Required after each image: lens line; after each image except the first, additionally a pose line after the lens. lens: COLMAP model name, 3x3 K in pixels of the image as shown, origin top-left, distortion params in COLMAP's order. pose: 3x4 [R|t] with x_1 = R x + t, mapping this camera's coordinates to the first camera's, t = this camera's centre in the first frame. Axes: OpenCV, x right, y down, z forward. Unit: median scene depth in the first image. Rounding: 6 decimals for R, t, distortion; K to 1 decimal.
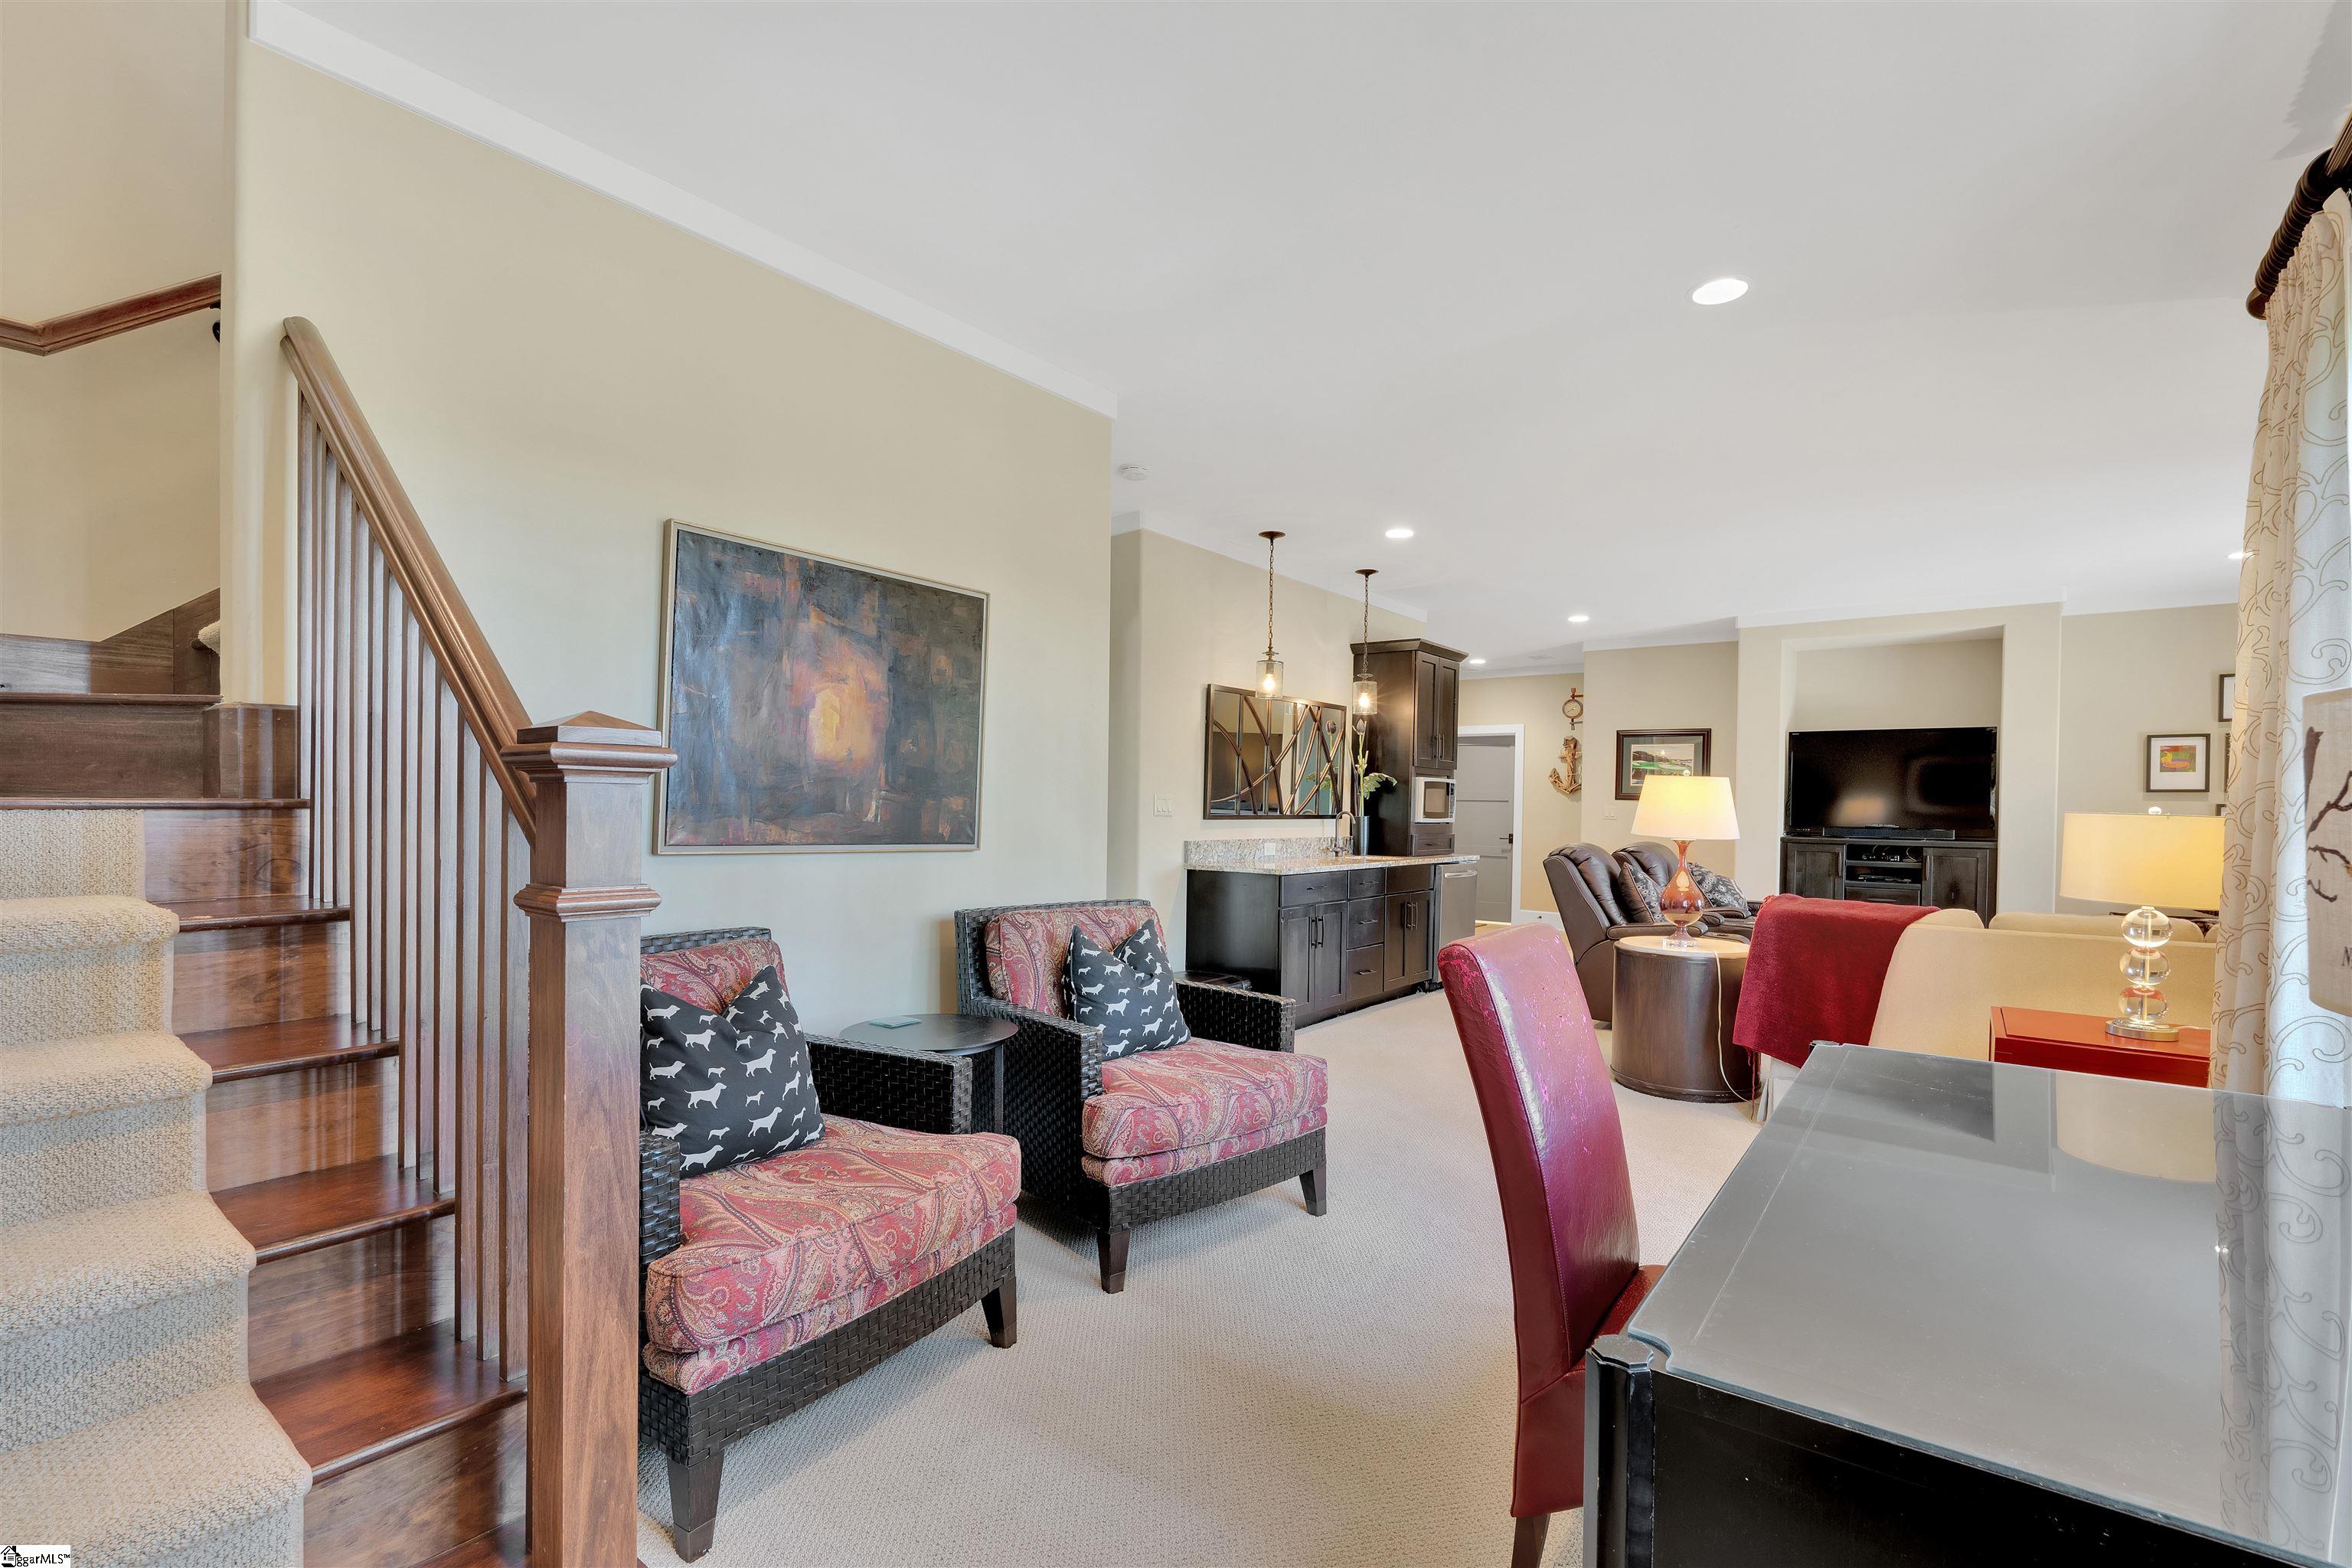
lens RADIAL K [[1037.3, 0, 1179.1], [0, 1037.3, 803.6], [0, 0, 1]] dist [-0.002084, -0.000987]
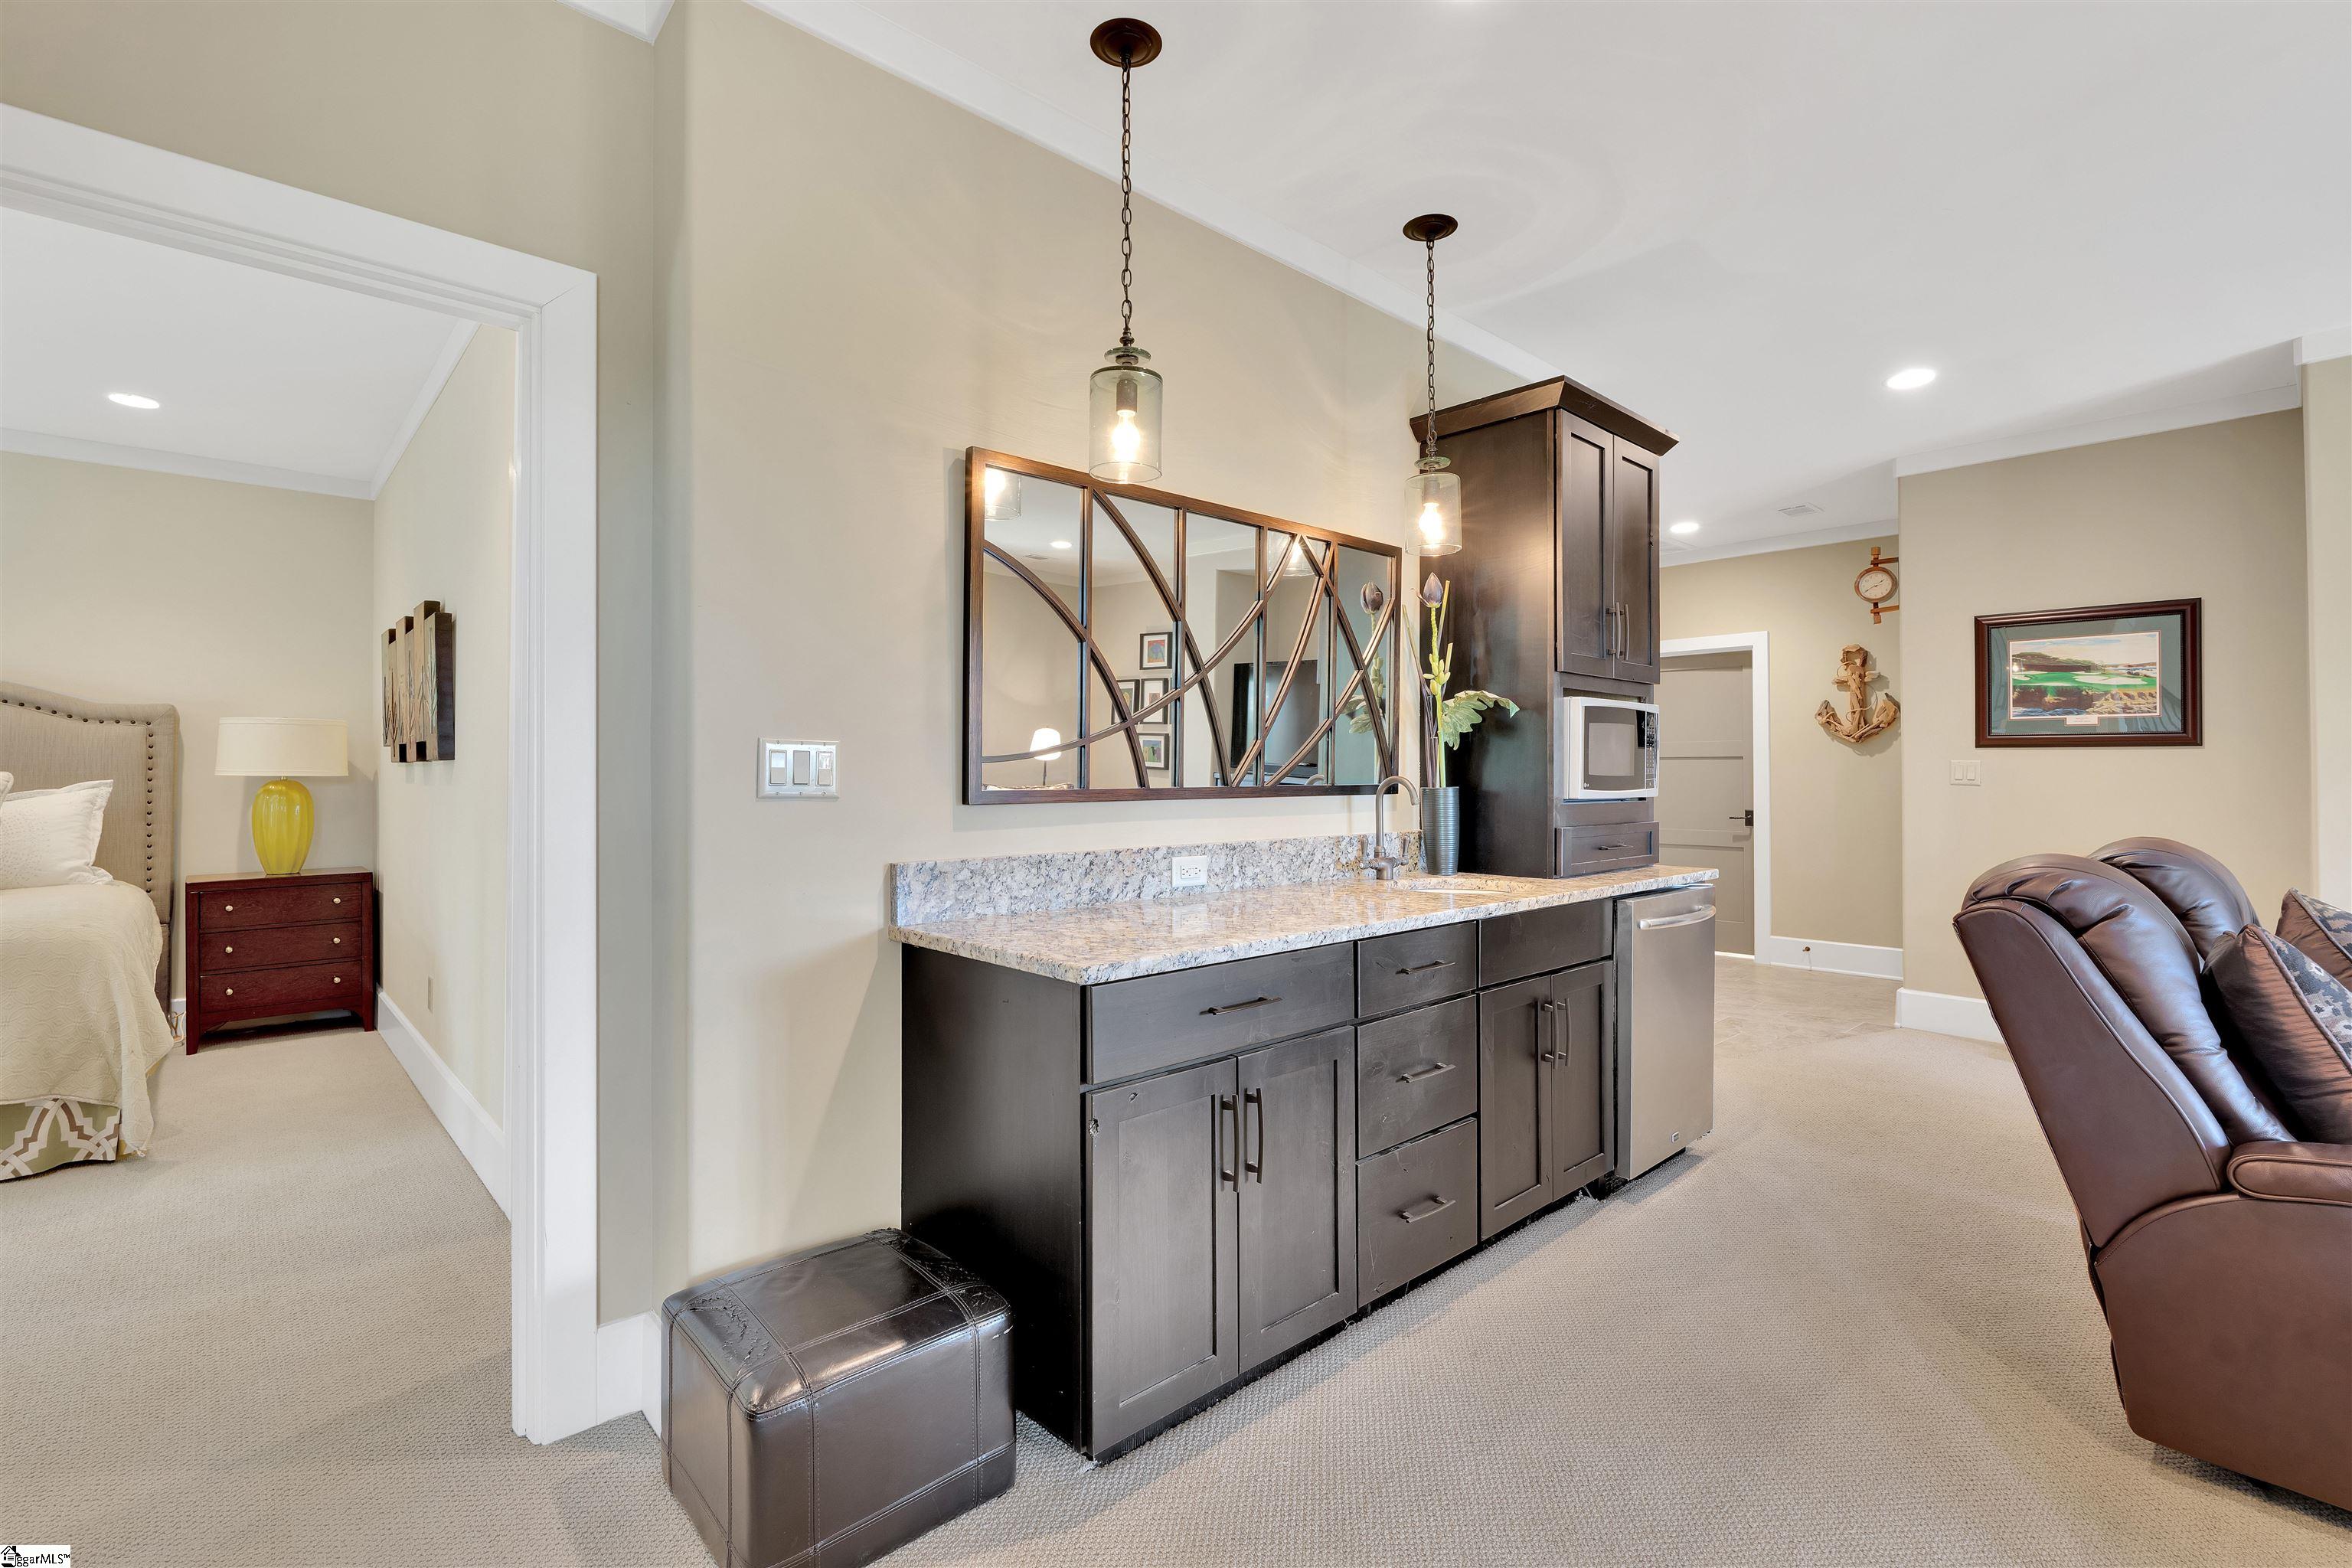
lens RADIAL K [[1037.3, 0, 1174.0], [0, 1037.3, 763.4], [0, 0, 1]] dist [-0.002084, -0.000987]
pose [[0.985747, -0.020207, -0.167018, 0.137392], [0.018123, 0.999738, -0.013997, 0.005772], [0.167257, 0.010770, 0.985854, 0.536092]]
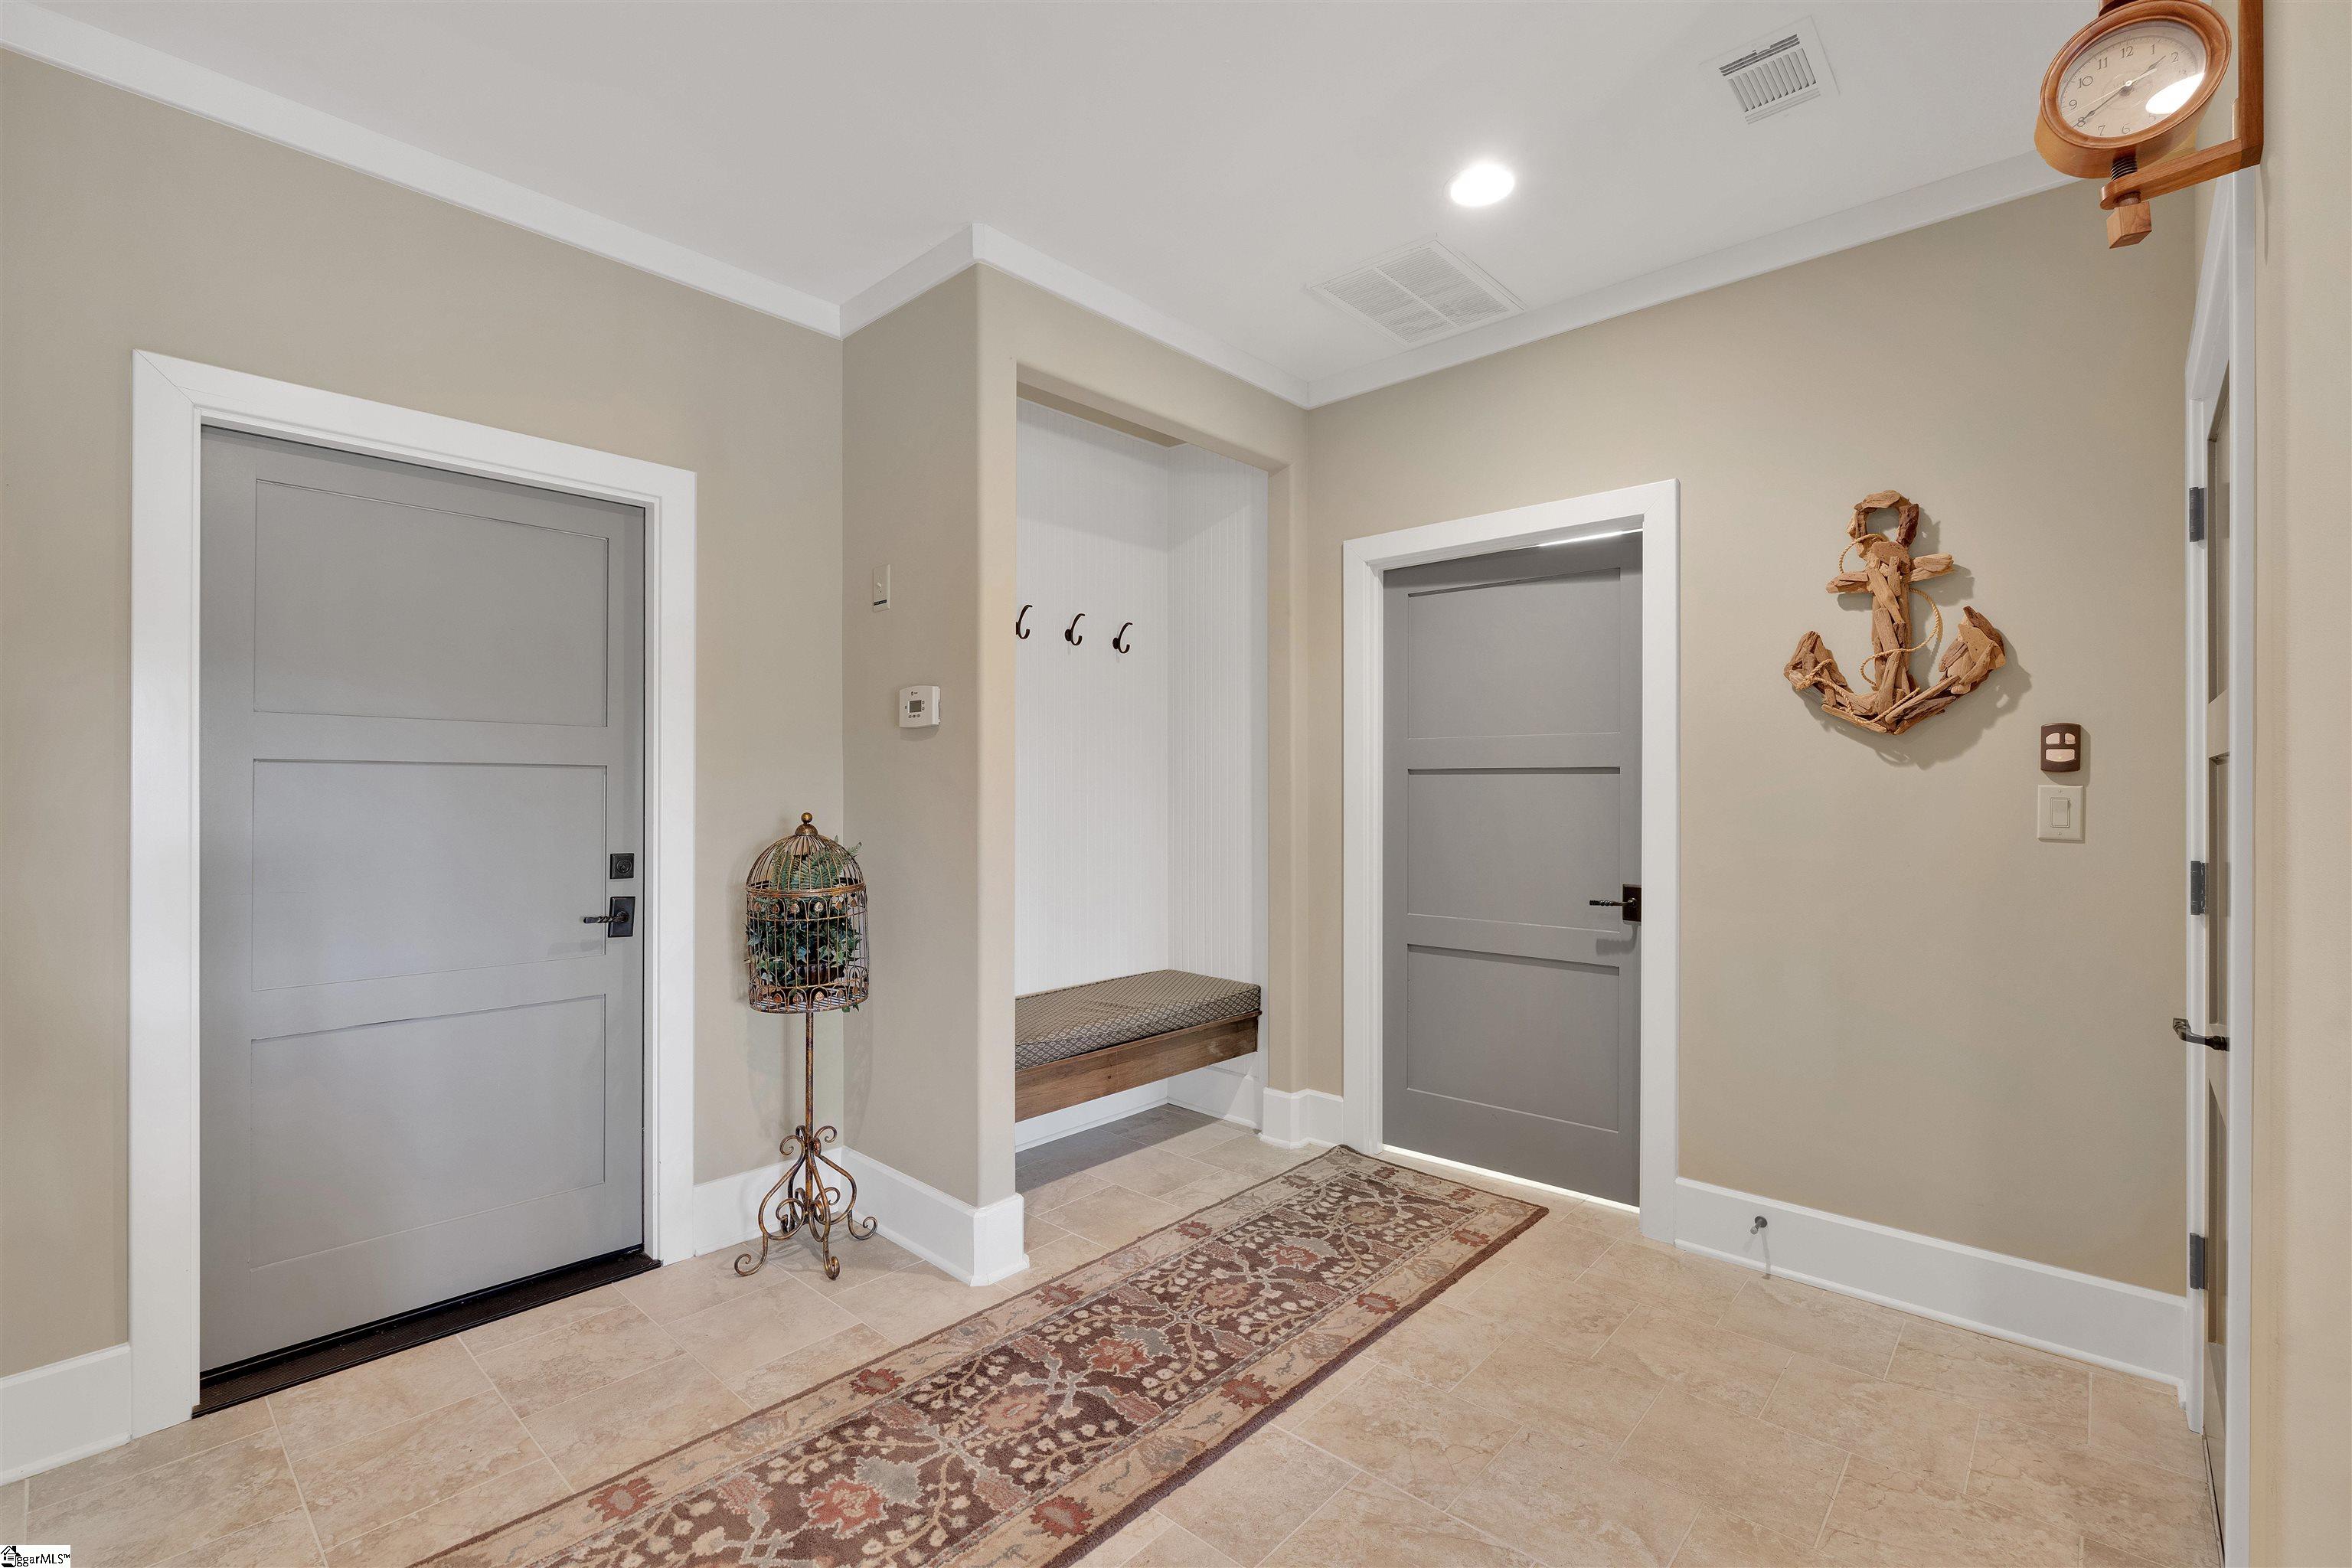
lens RADIAL K [[1037.3, 0, 1172.7], [0, 1037.3, 786.0], [0, 0, 1]] dist [-0.002084, -0.000987]
pose [[0.997280, -0.014963, -0.072172, 0.352034], [0.014855, 0.999888, -0.002030, 0.001162], [0.072194, 0.000952, 0.997390, 1.155294]]
